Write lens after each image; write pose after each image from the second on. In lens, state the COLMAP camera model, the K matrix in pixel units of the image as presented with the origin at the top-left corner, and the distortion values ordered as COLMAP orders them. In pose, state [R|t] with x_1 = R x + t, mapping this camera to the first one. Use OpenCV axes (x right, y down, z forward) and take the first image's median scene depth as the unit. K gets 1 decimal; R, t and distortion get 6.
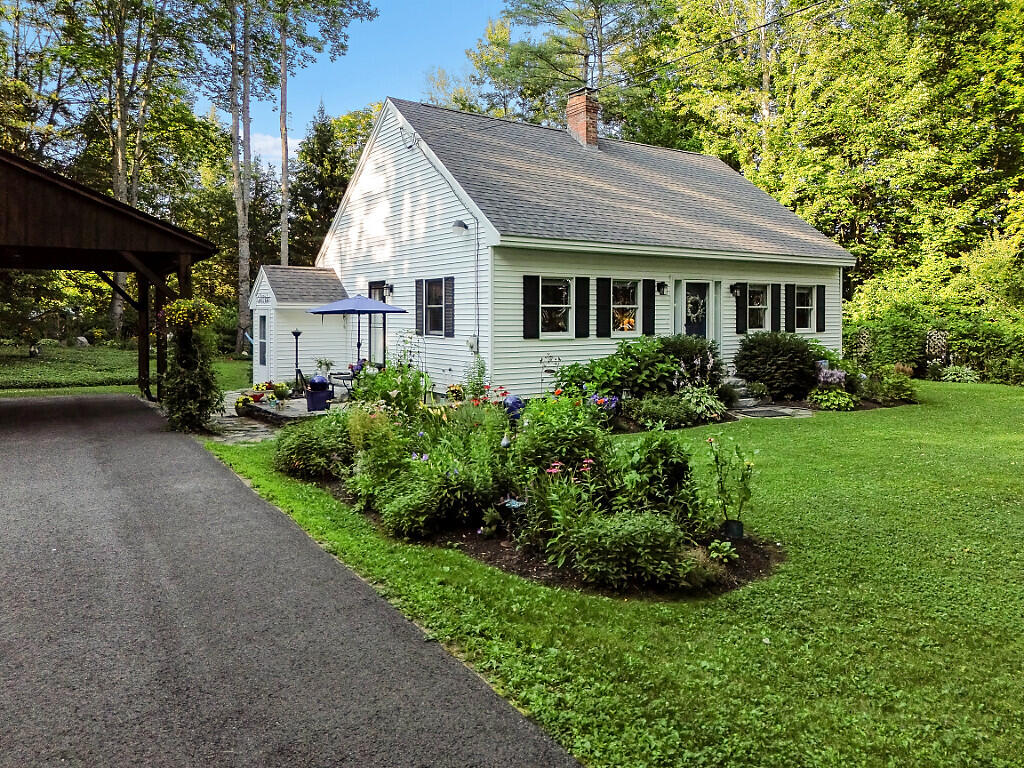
lens RADIAL K [[715.1, 0, 512.0], [0, 715.1, 384.0], [0, 0, 1]] dist [0.052452, -0.000961]
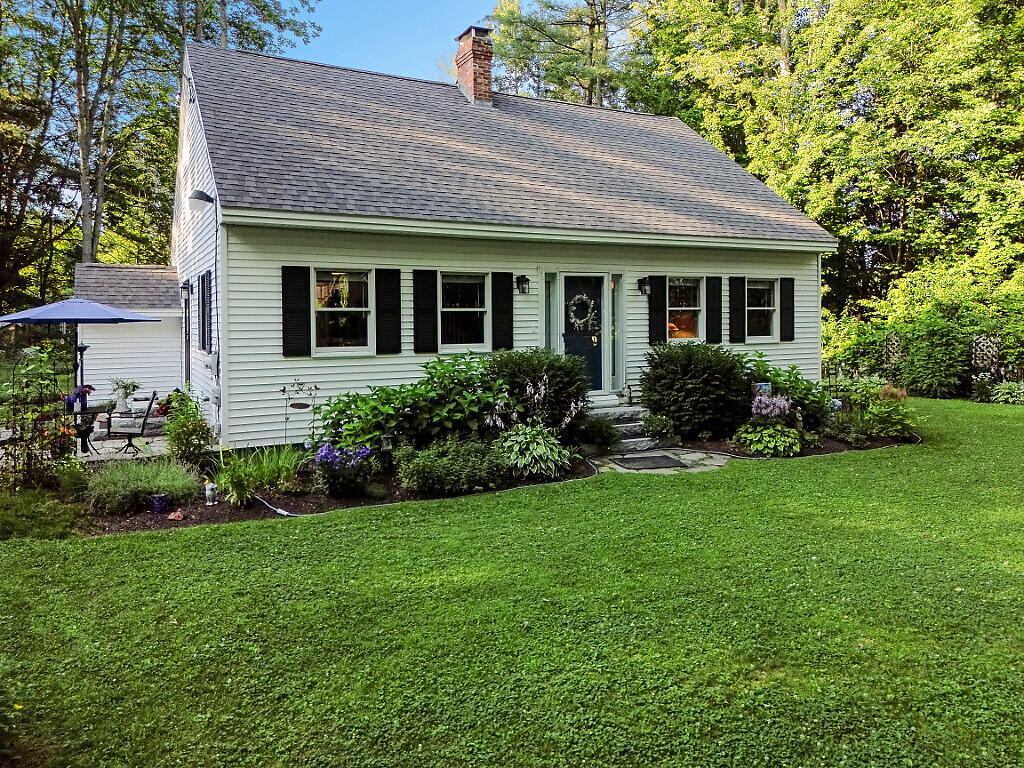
lens RADIAL K [[720.6, 0, 512.0], [0, 720.6, 384.0], [0, 0, 1]] dist [0.088365, -0.062199]
pose [[0.994305, 0.000294, -0.106572, 0.237901], [-0.000969, 0.999980, -0.006276, -0.024480], [0.106568, 0.006344, 0.994285, 0.238537]]
